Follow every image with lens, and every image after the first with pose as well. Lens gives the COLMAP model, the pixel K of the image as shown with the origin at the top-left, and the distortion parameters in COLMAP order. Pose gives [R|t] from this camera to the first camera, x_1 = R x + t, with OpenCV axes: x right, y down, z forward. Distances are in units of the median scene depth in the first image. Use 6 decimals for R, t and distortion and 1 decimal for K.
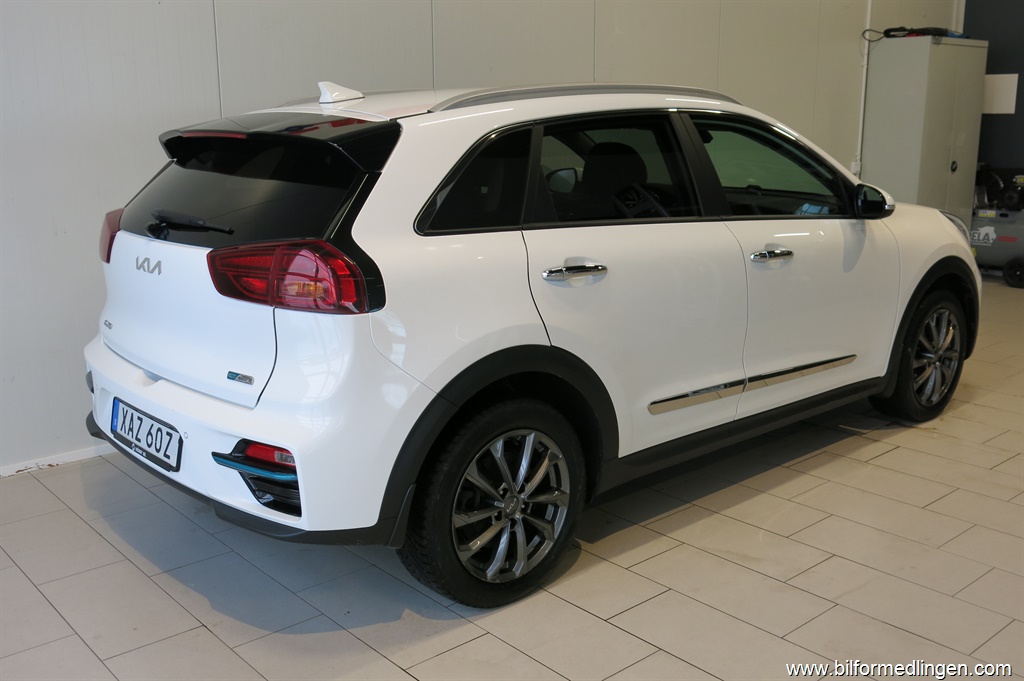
lens RADIAL K [[1018.4, 0, 534.0], [0, 1018.4, 346.3], [0, 0, 1]] dist [-0.001534, -0.001719]
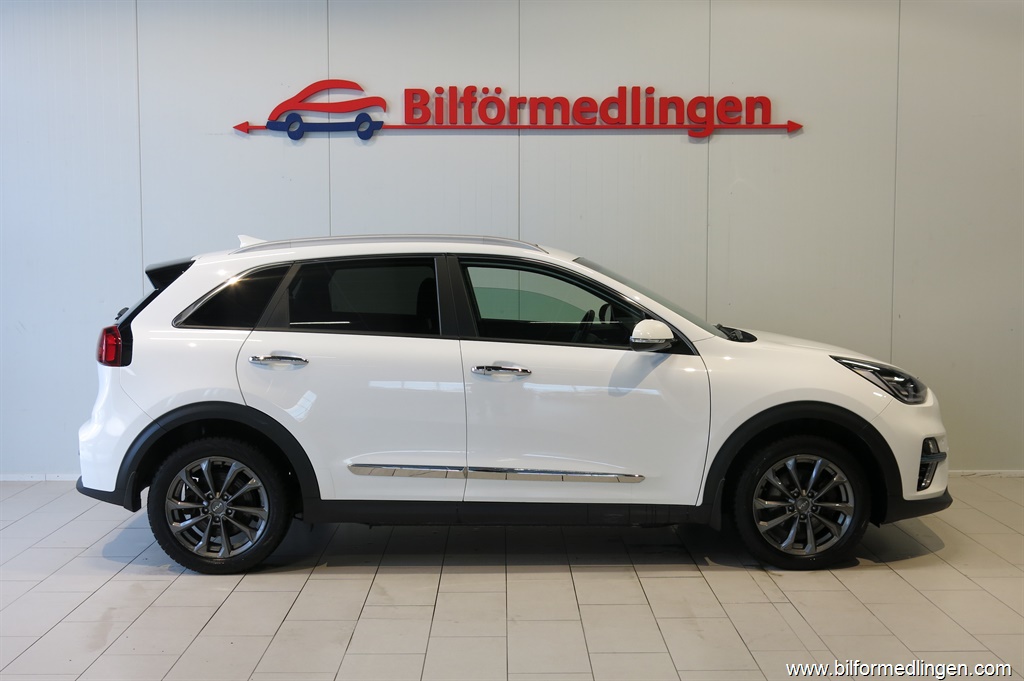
lens RADIAL K [[1211.1, 0, 512.0], [0, 1211.1, 340.5], [0, 0, 1]] dist [-0.004753, -0.006883]
pose [[0.754666, 0.057097, -0.653620, 1.278559], [-0.154933, 0.983541, -0.092967, 0.009217], [0.637554, 0.171426, 0.751091, -0.104041]]
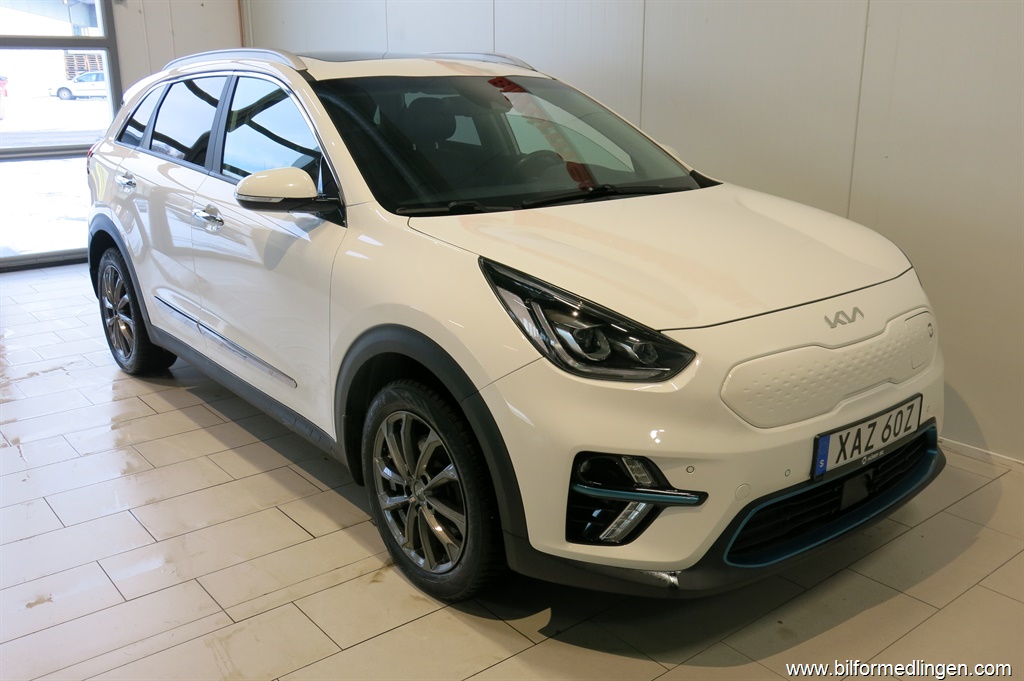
lens RADIAL K [[889.6, 0, 512.0], [0, 889.6, 355.3], [0, 0, 1]] dist [-0.003143, -0.001492]
pose [[-0.057173, 0.296292, -0.953385, 1.185554], [-0.220163, 0.927696, 0.301511, -0.319508], [0.973786, 0.227138, 0.012194, 1.410960]]
